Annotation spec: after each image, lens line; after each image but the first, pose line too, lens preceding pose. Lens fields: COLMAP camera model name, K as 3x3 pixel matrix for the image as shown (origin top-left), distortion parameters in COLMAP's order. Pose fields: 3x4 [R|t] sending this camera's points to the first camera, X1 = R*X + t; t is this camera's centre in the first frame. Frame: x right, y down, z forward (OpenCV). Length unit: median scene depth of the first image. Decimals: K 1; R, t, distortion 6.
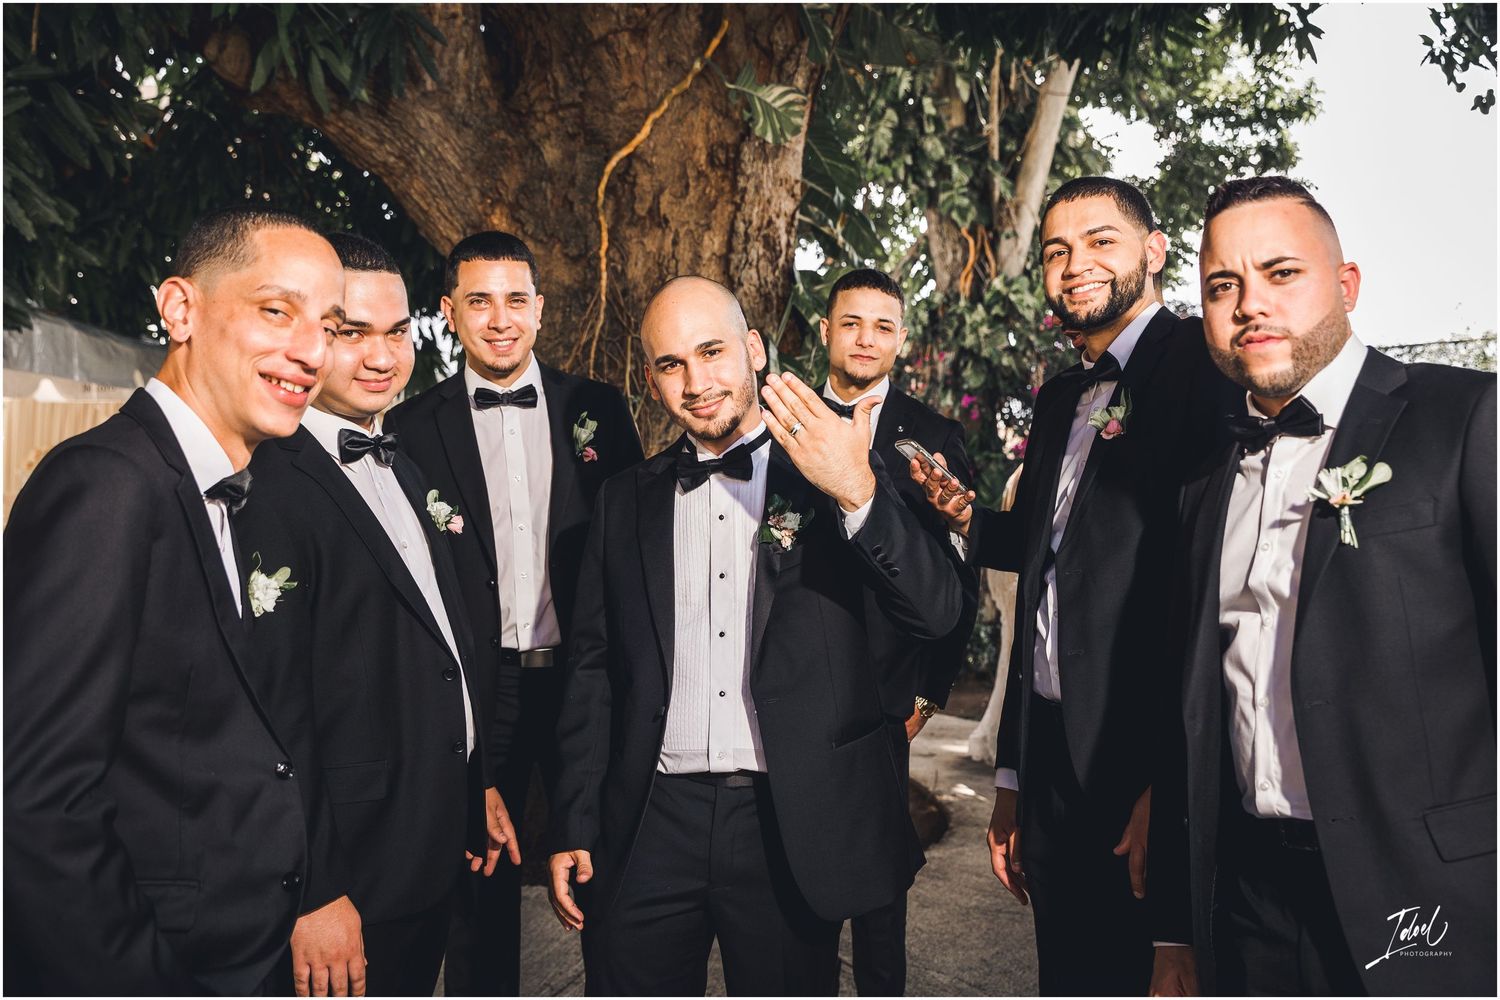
lens RADIAL K [[1378.3, 0, 746.6], [0, 1378.3, 511.6], [0, 0, 1]] dist [0.001340, 0.022933]
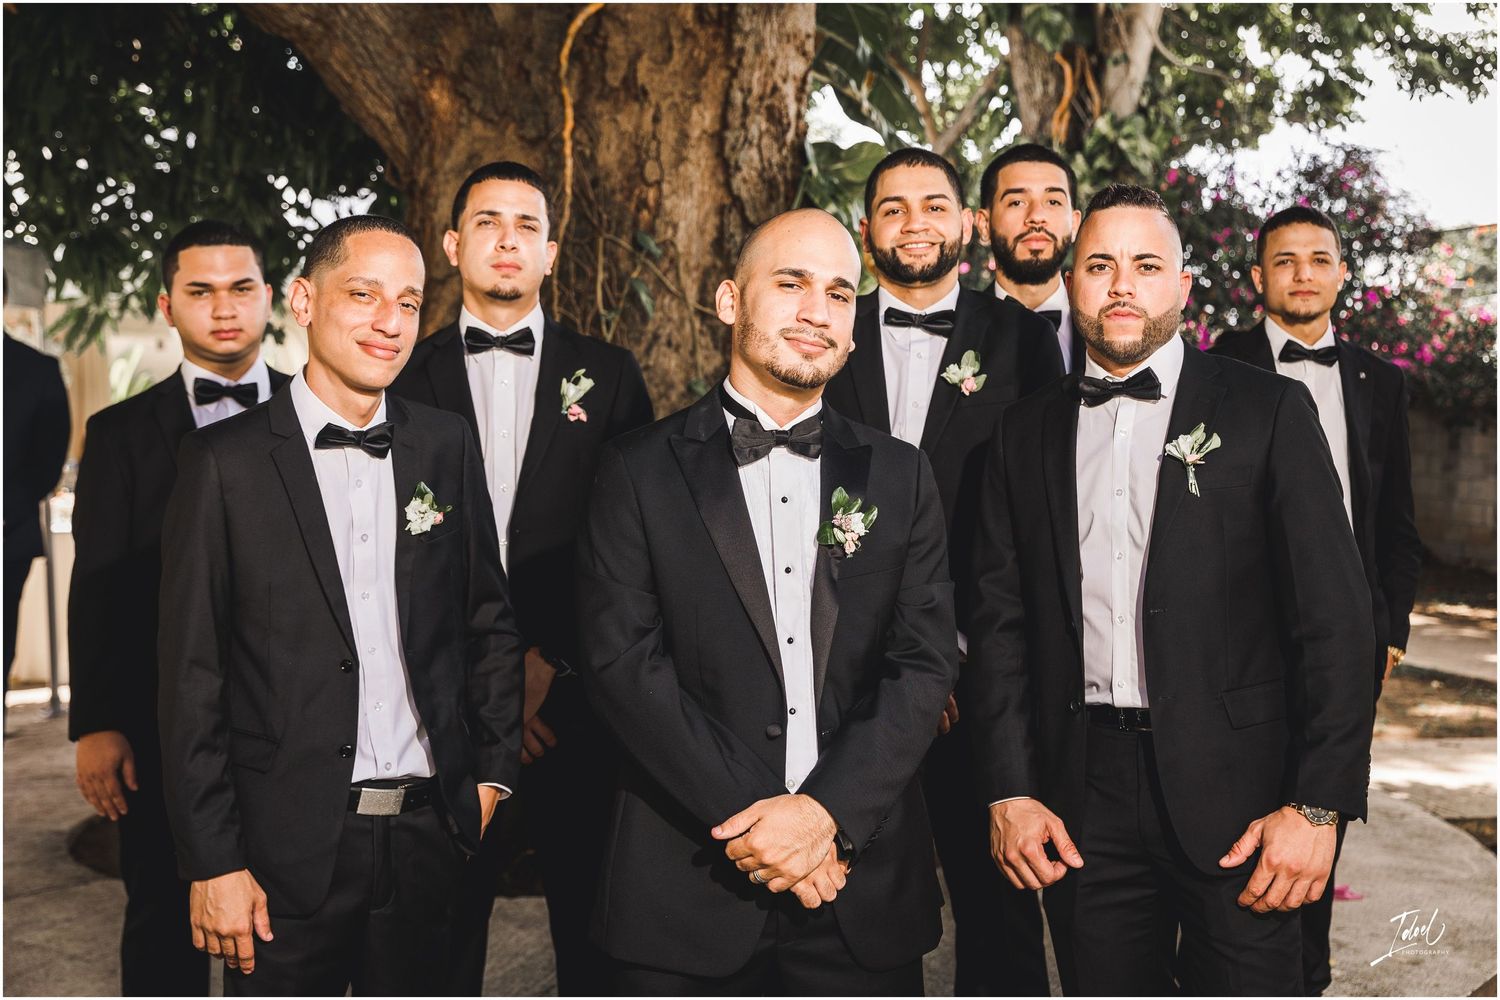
lens RADIAL K [[1864.5, 0, 750.0], [0, 1864.5, 500.0], [0, 0, 1]] dist [-0.011811, -0.009055]
pose [[0.999876, -0.009618, -0.012503, 0.014673], [0.010063, 0.999299, 0.036058, -0.010298], [0.012147, -0.036179, 0.999271, -0.101226]]
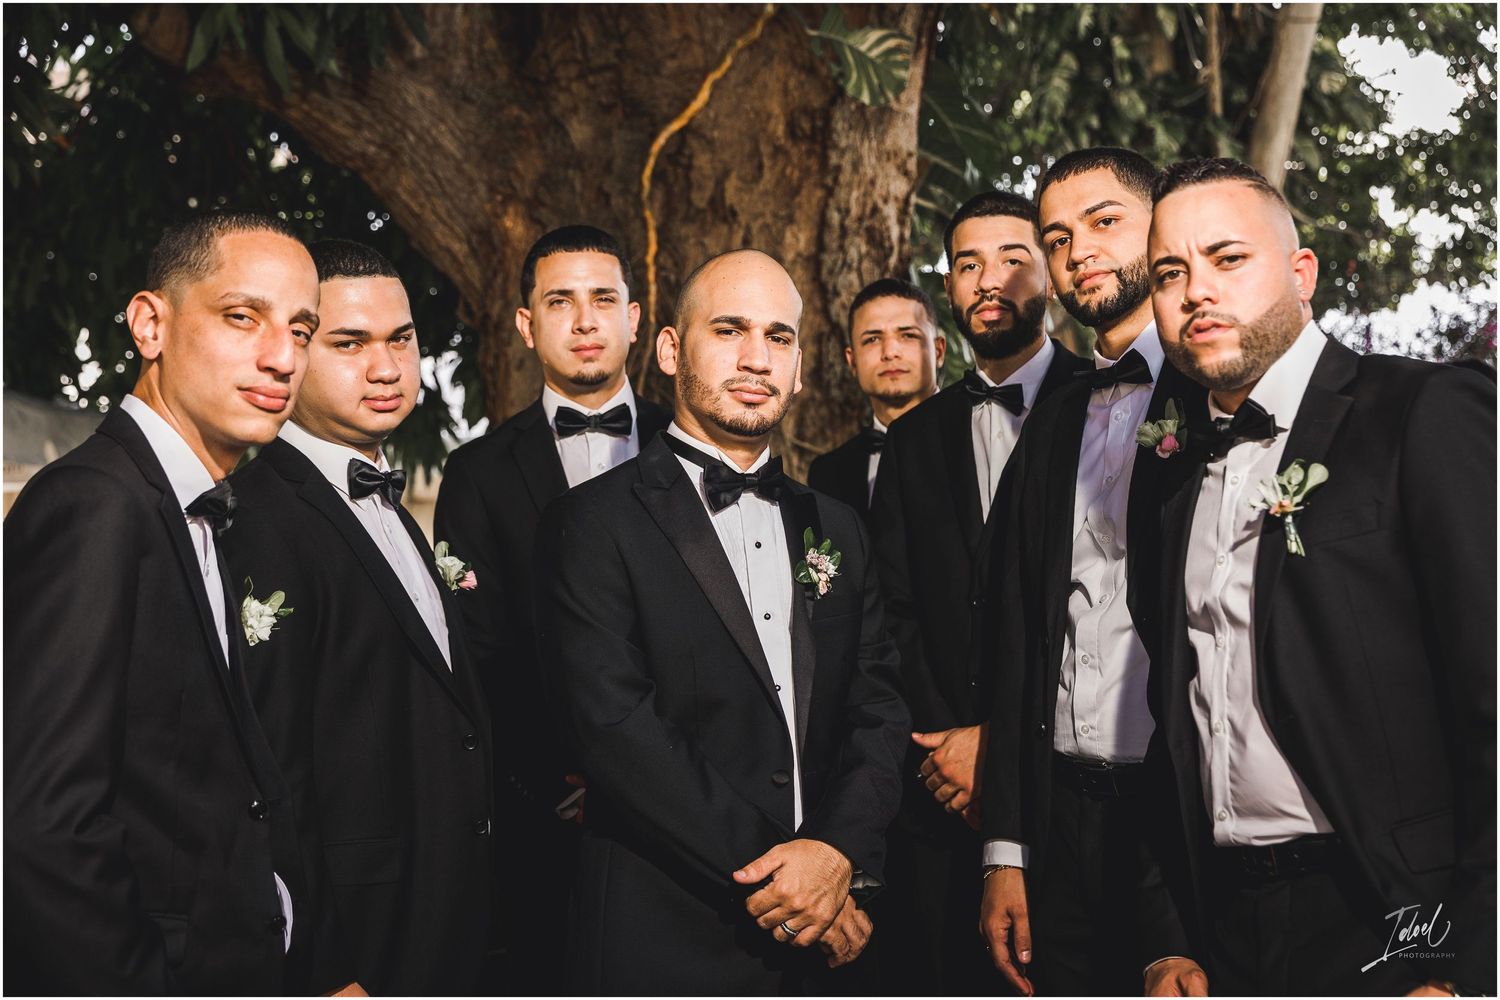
lens RADIAL K [[1942.8, 0, 750.0], [0, 1942.8, 500.0], [0, 0, 1]] dist [0.017634, -0.011863]
pose [[0.997030, -0.033080, -0.069546, 0.018650], [0.028510, 0.997431, -0.065714, 0.014100], [0.071541, 0.063536, 0.995412, -0.041542]]
